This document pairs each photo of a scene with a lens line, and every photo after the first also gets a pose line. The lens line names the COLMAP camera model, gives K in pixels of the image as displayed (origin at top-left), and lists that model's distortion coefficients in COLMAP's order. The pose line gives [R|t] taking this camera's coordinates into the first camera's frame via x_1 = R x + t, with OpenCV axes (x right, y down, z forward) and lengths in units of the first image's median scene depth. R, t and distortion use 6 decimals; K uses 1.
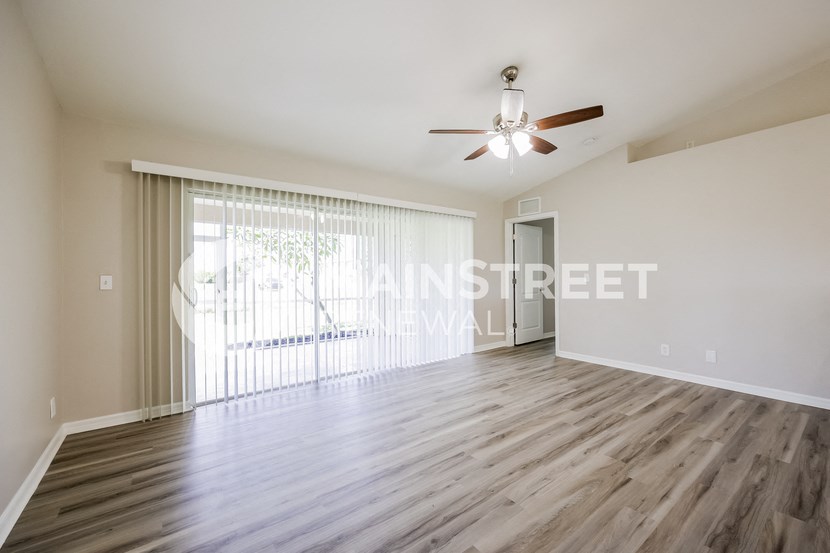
lens RADIAL K [[338.2, 0, 417.2], [0, 338.2, 273.4], [0, 0, 1]] dist [-0.002843, -0.000360]
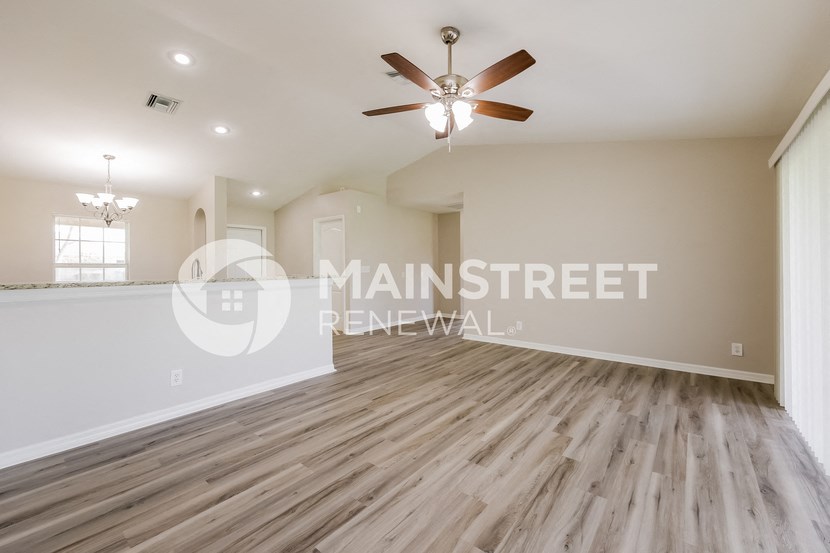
lens RADIAL K [[338.2, 0, 413.9], [0, 338.2, 273.2], [0, 0, 1]] dist [-0.002843, -0.000360]
pose [[-0.972436, 0.022125, -0.232116, 0.607397], [0.020191, 0.999739, 0.010703, 0.013679], [0.232292, 0.005721, -0.972629, 1.940327]]
